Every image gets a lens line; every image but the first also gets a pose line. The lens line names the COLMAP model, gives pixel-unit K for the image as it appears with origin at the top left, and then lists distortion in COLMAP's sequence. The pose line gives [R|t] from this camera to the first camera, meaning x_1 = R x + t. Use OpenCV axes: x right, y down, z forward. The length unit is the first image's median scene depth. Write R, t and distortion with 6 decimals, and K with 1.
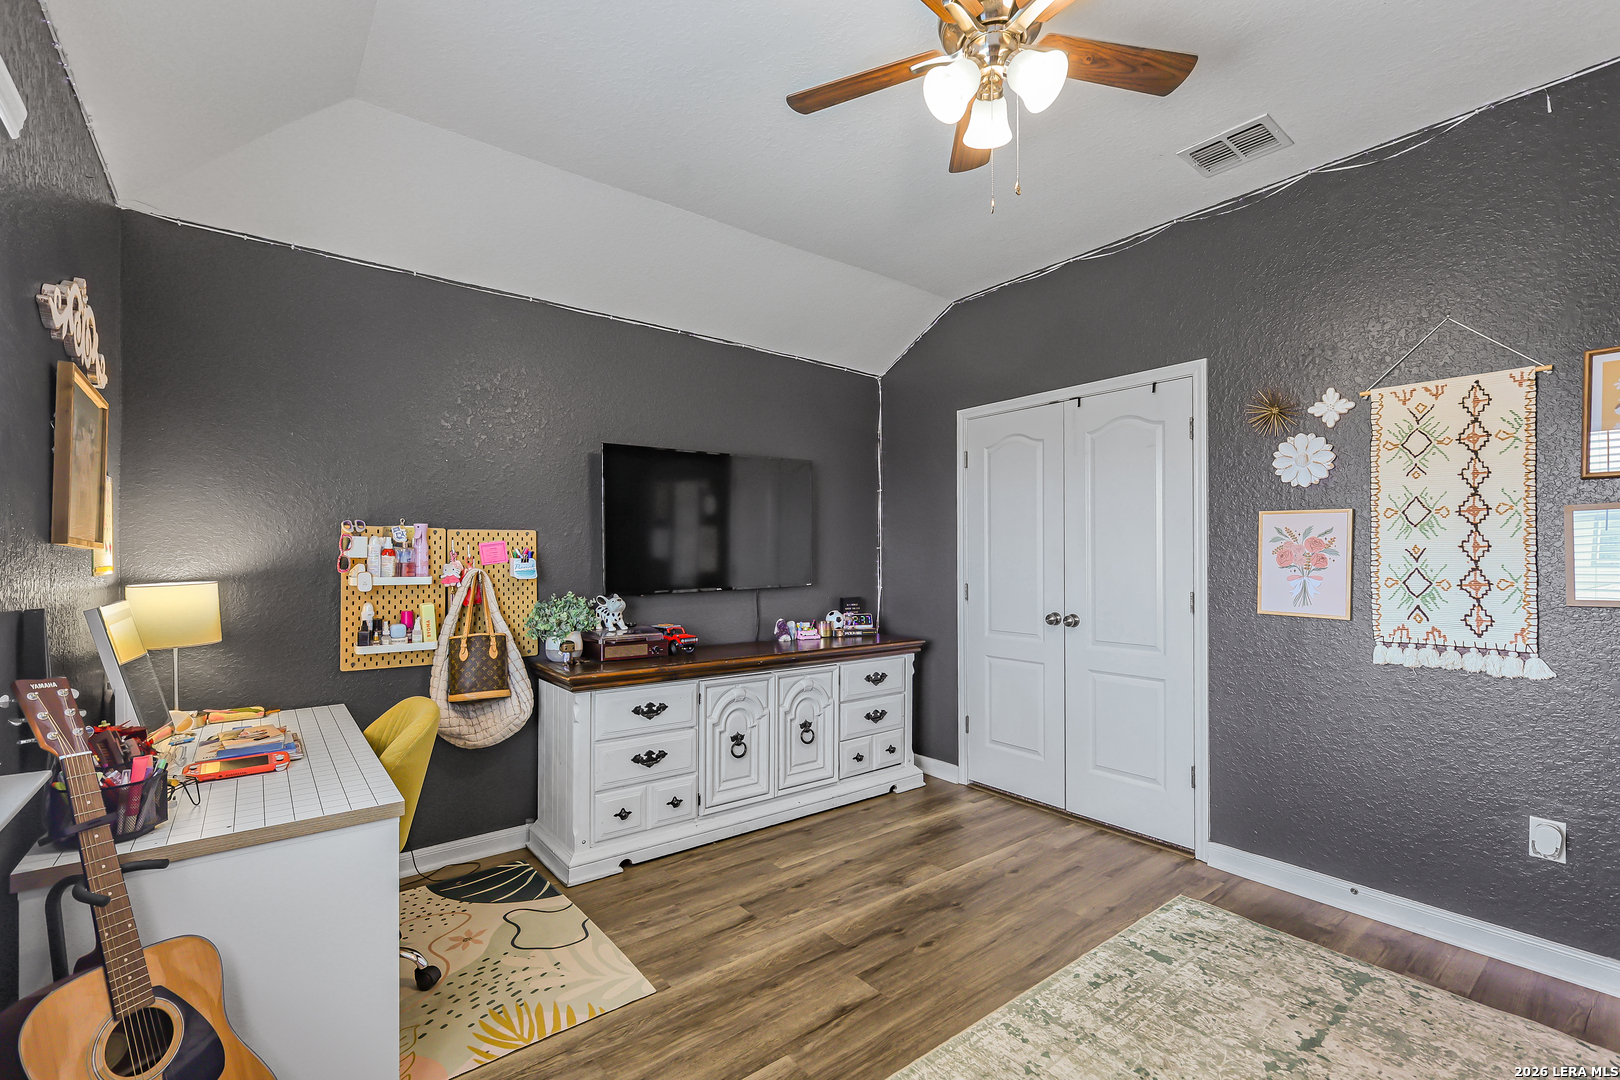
lens RADIAL K [[712.8, 0, 814.9], [0, 712.8, 554.6], [0, 0, 1]] dist [0.004316, -0.000072]
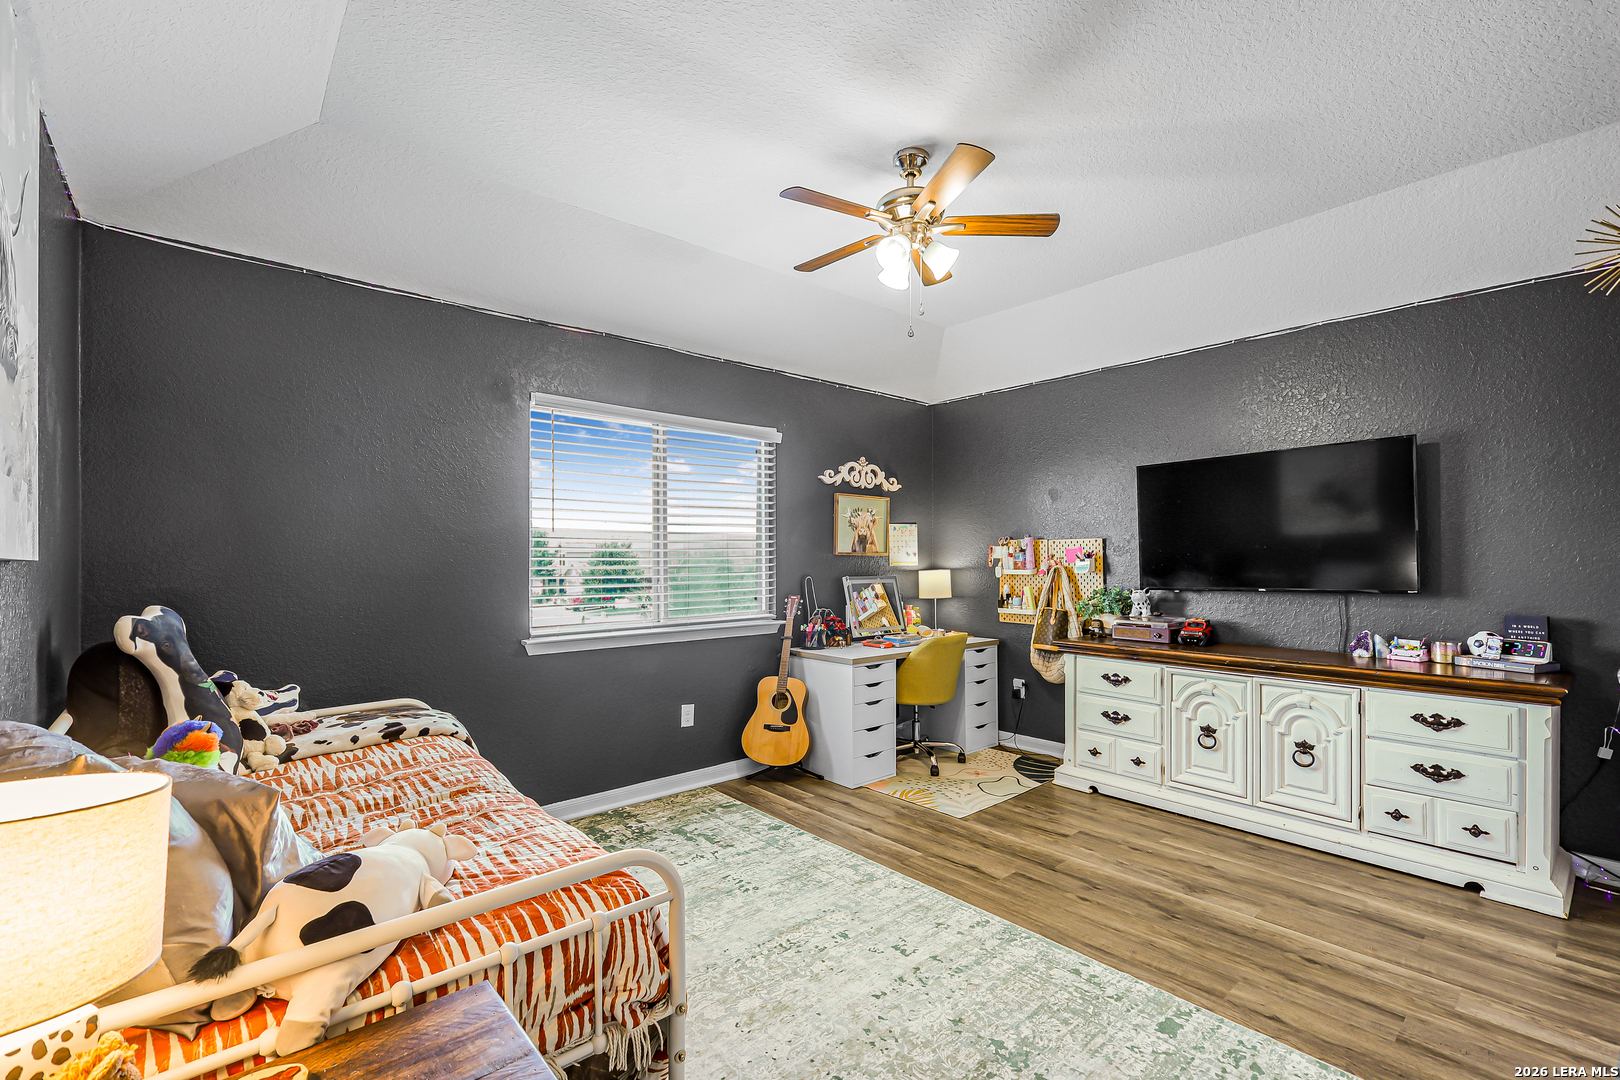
lens RADIAL K [[712.8, 0, 815.0], [0, 712.8, 548.5], [0, 0, 1]] dist [0.004316, -0.000072]
pose [[0.048303, -0.010897, -0.998773, 1.060054], [0.009743, 0.999898, -0.010438, -0.005839], [0.998785, -0.009227, 0.048405, 0.430166]]
